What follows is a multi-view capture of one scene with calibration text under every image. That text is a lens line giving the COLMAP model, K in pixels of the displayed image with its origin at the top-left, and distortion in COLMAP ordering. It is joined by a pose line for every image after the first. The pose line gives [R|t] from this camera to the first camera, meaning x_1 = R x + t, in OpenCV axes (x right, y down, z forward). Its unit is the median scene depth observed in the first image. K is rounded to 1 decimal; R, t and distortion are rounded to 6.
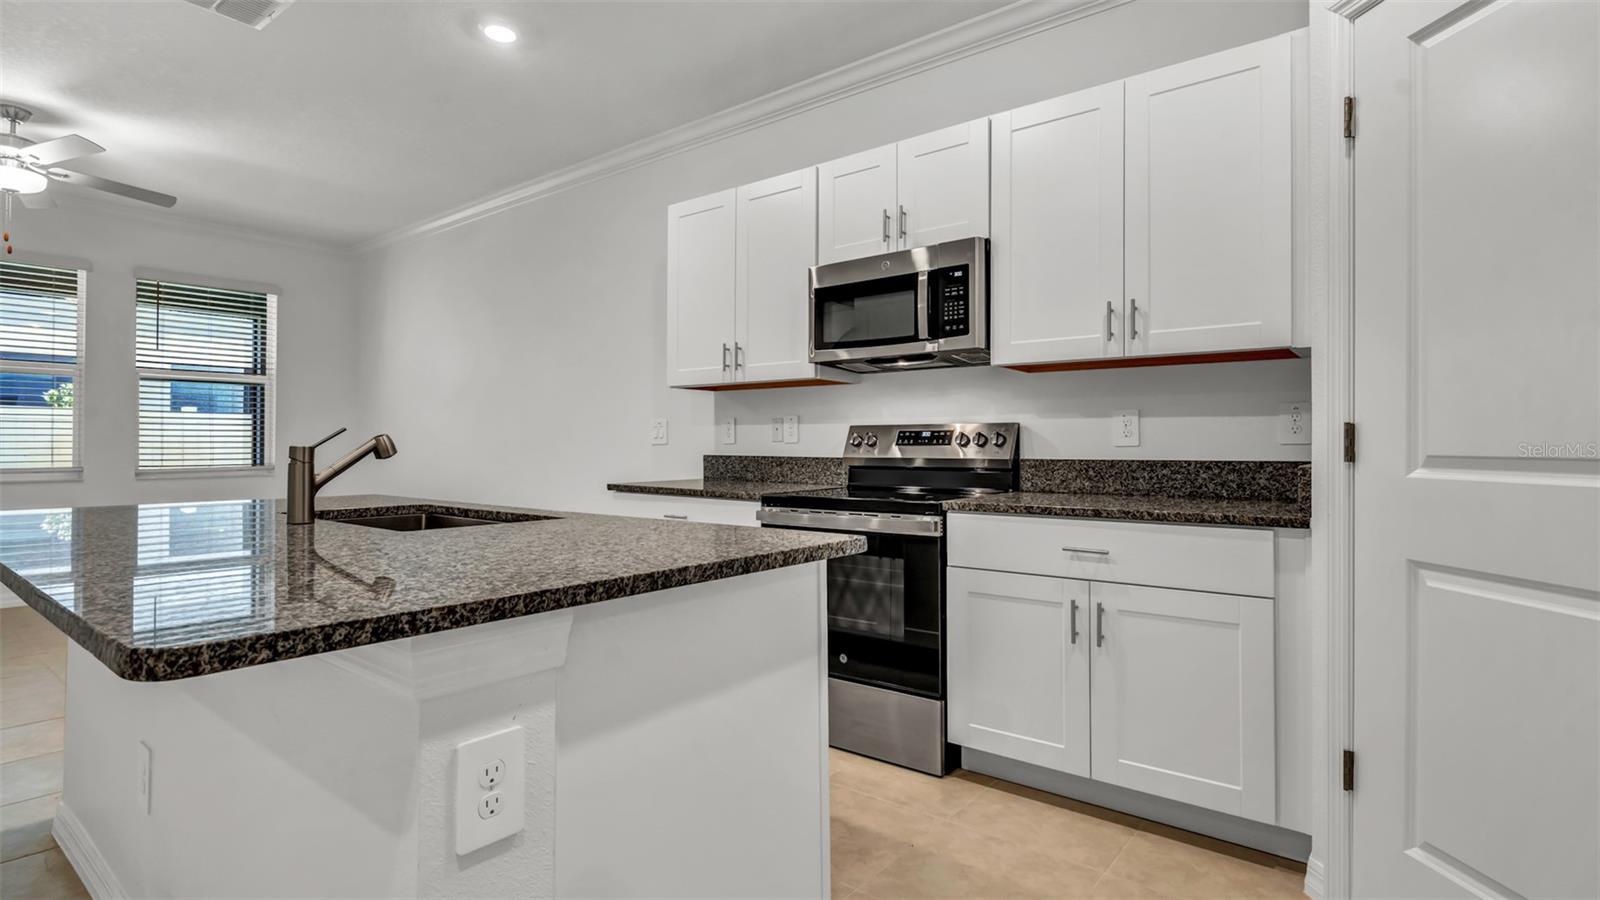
lens RADIAL K [[809.6, 0, 754.3], [0, 809.6, 442.8], [0, 0, 1]] dist [-0.000689, -0.000036]
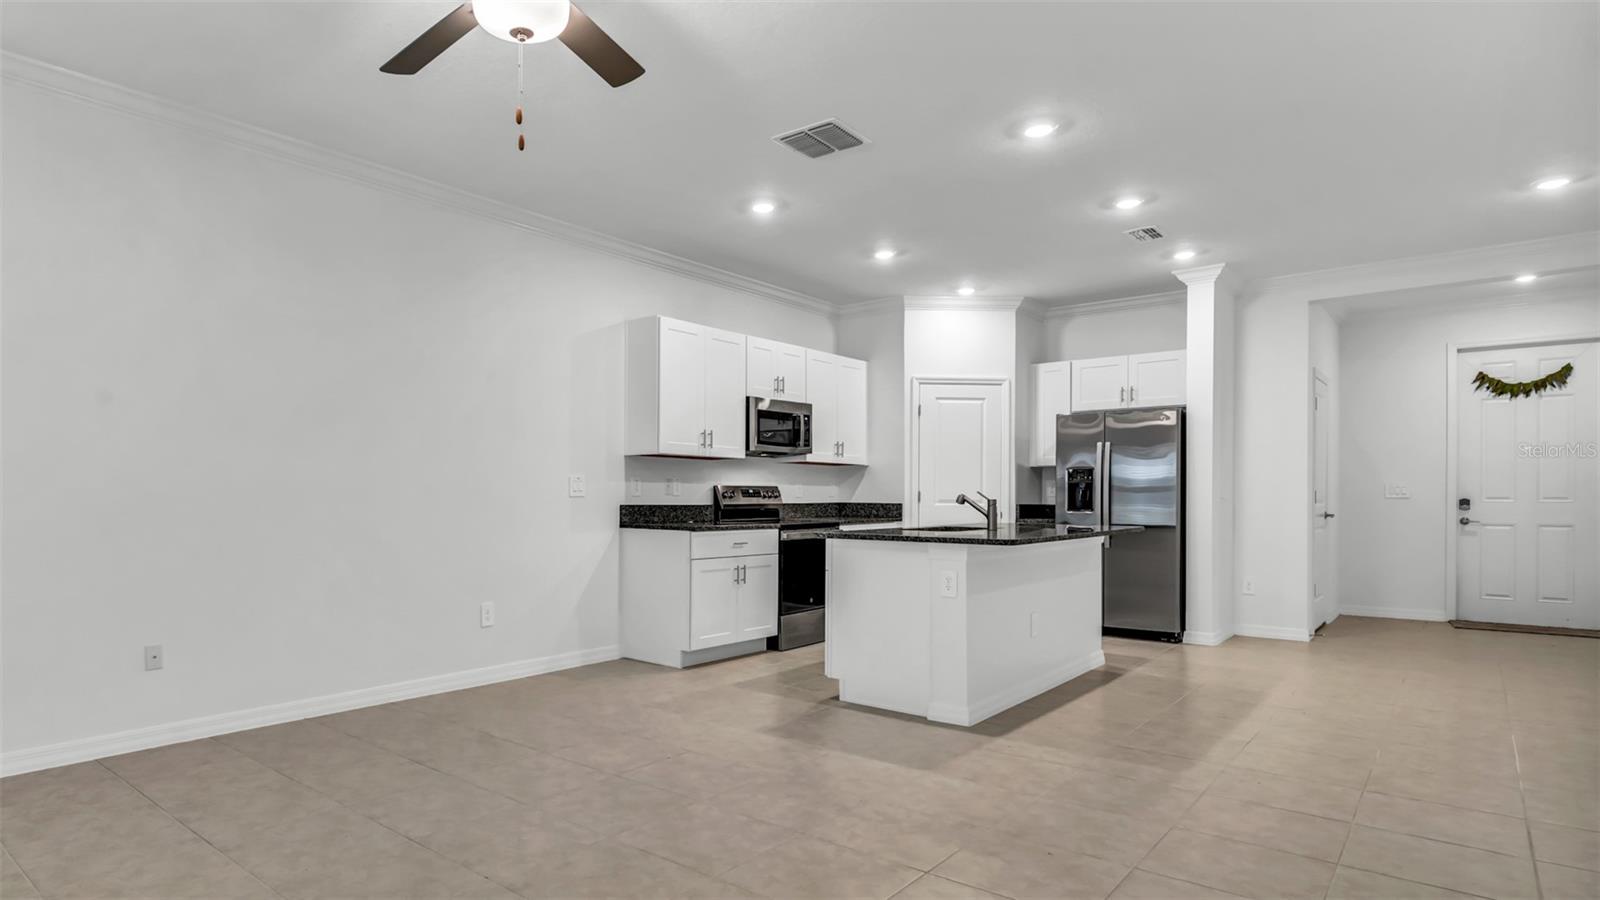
lens RADIAL K [[829.5, 0, 700.2], [0, 829.5, 497.2], [0, 0, 1]] dist [-0.005363, -0.000206]
pose [[0.011279, -0.003757, 0.999929, -1.939364], [-0.005932, 0.999975, 0.003825, -0.003893], [-0.999919, -0.005974, 0.011256, 1.226165]]
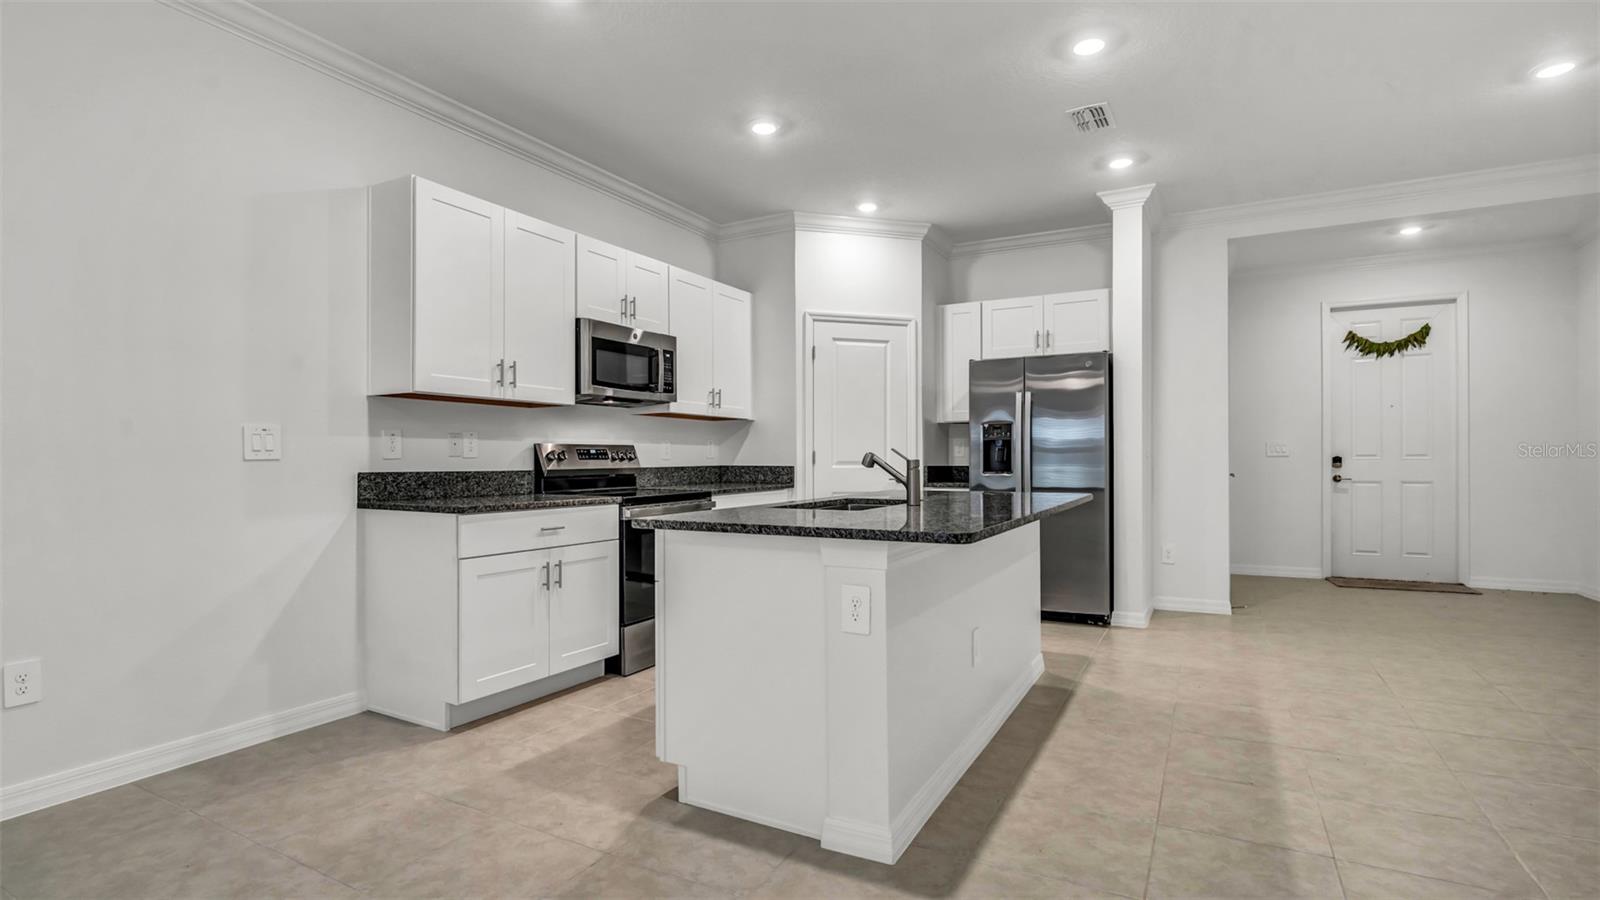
lens RADIAL K [[760.6, 0, 812.4], [0, 760.6, 449.9], [0, 0, 1]] dist [-0.010234, 0.000004]
pose [[-0.235536, 0.010401, 0.971810, -1.293644], [0.000276, 0.999943, -0.010635, 0.000602], [-0.971866, -0.002237, -0.235526, 1.050476]]
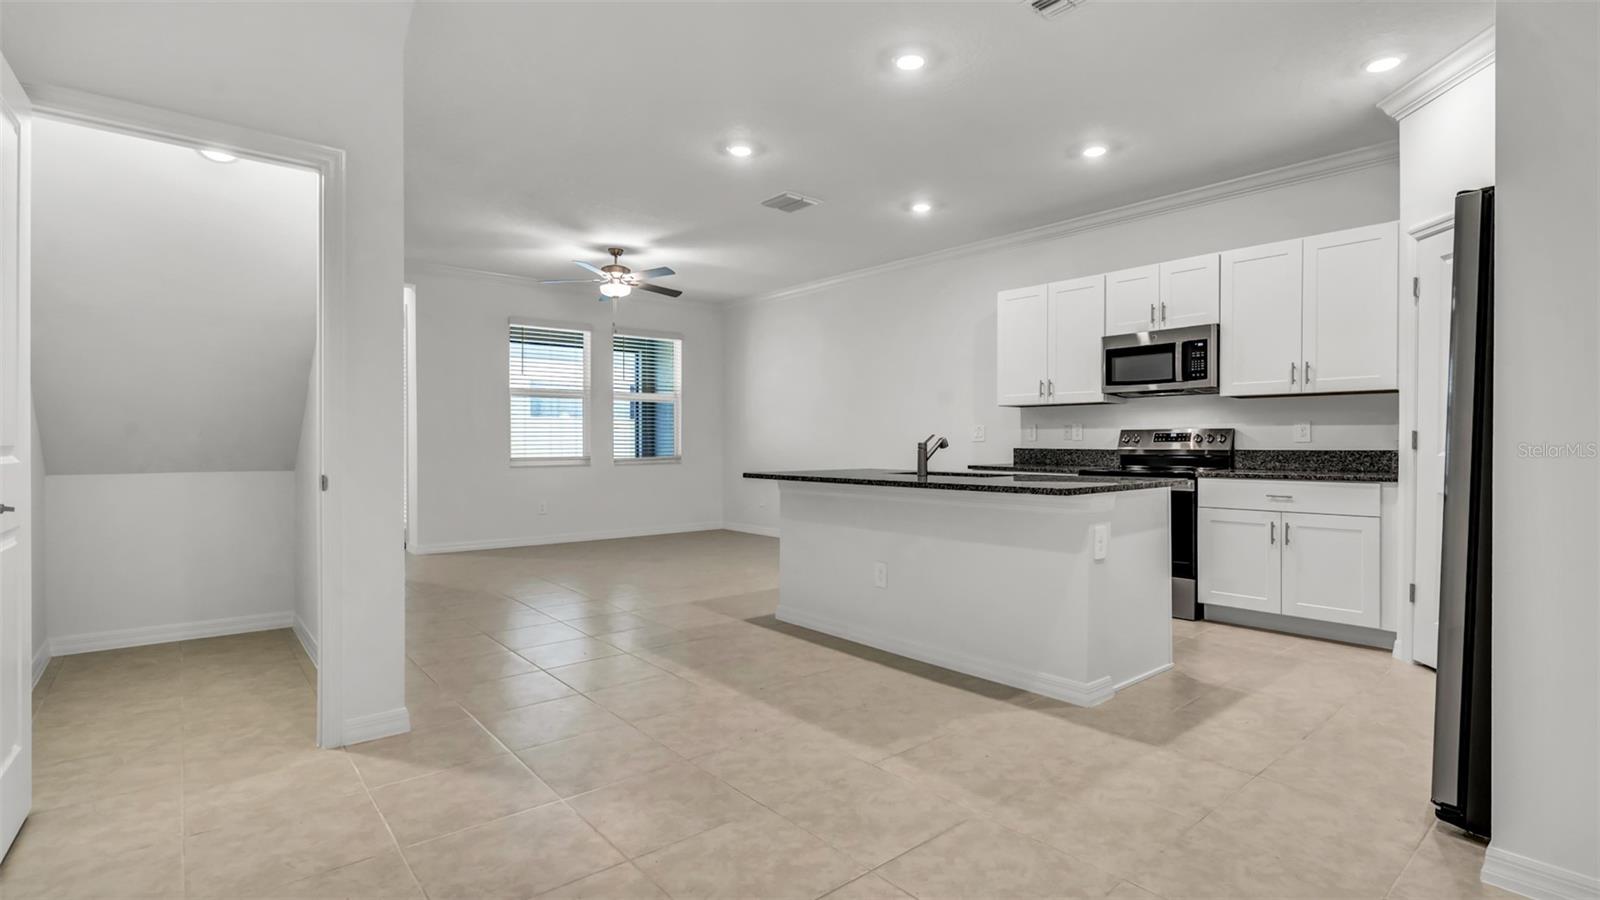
lens RADIAL K [[760.6, 0, 812.4], [0, 760.6, 449.9], [0, 0, 1]] dist [-0.010234, 0.000004]
pose [[0.989456, 0.000277, -0.144834, -0.333964], [0.001605, 0.999916, 0.012878, -0.001806], [0.144825, -0.012975, 0.989372, -0.734257]]
